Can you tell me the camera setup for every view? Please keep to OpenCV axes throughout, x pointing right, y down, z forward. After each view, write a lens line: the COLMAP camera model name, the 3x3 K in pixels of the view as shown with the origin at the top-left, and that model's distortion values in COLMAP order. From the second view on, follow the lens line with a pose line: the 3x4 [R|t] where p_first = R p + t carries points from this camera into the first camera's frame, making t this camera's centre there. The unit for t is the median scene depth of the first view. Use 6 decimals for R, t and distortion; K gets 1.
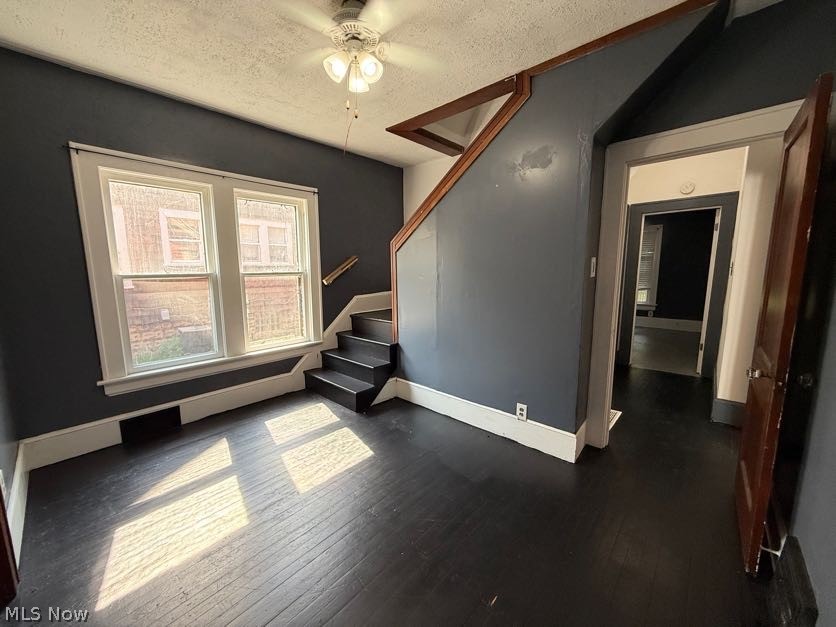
lens RADIAL K [[332.9, 0, 415.6], [0, 332.9, 314.9], [0, 0, 1]] dist [-0.001372, 0.000523]
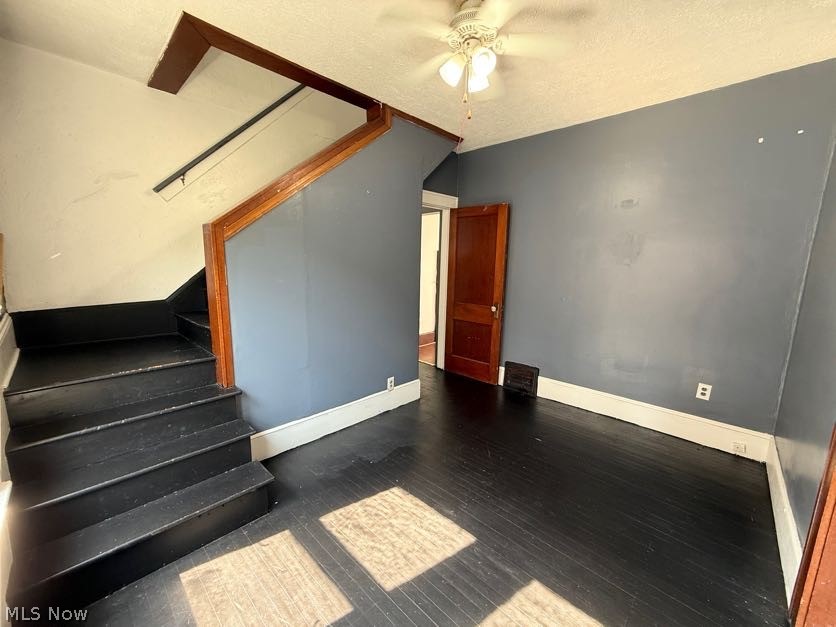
lens RADIAL K [[332.9, 0, 416.2], [0, 332.9, 314.7], [0, 0, 1]] dist [-0.001372, 0.000523]
pose [[0.023365, -0.147277, 0.988819, -0.765140], [0.129103, 0.981252, 0.143099, -0.110729], [-0.991356, 0.124316, 0.041940, 0.731521]]
